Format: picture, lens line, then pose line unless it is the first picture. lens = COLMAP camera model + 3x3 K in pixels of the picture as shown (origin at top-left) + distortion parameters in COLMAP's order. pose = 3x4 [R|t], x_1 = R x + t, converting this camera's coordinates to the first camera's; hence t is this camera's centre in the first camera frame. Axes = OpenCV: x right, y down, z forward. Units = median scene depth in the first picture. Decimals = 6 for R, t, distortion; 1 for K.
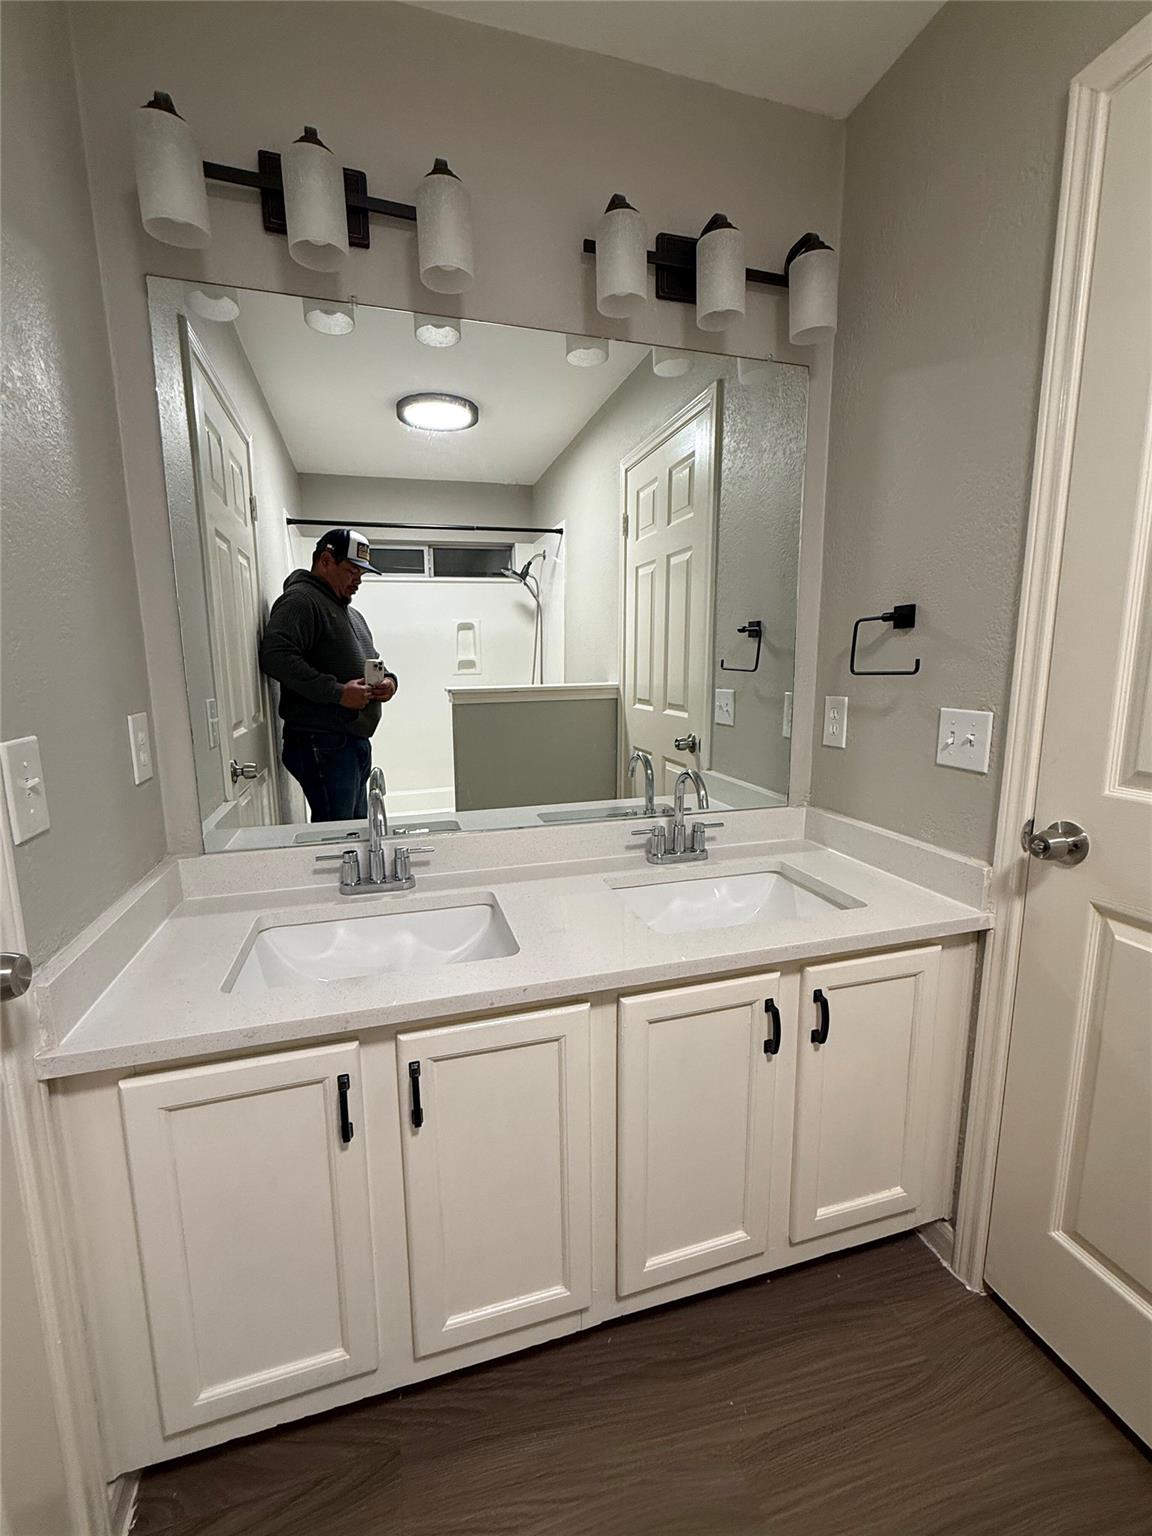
lens RADIAL K [[630.3, 0, 575.5], [0, 630.3, 753.3], [0, 0, 1]] dist [-0.000859, 0.000343]
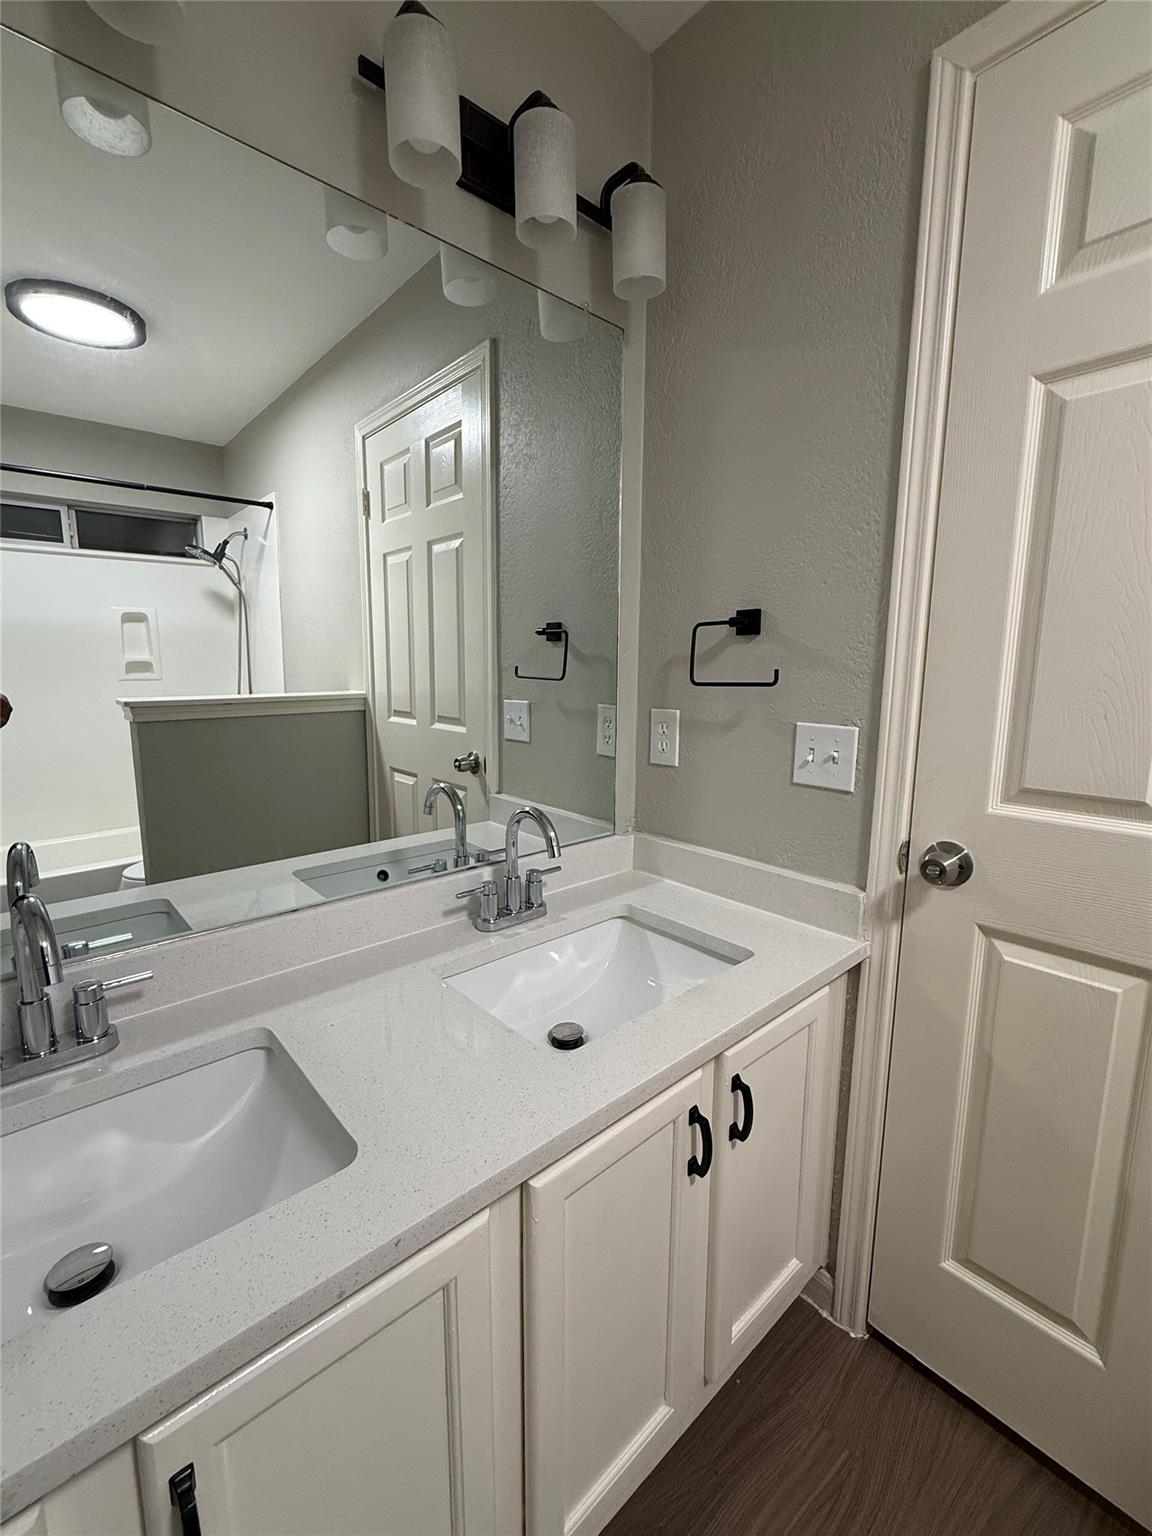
lens RADIAL K [[630.3, 0, 564.3], [0, 630.3, 762.9], [0, 0, 1]] dist [-0.000859, 0.000343]
pose [[0.905237, -0.049403, 0.422026, -0.108489], [0.046901, 0.998766, 0.016317, -0.039717], [-0.422312, 0.005022, 0.906437, 0.276421]]
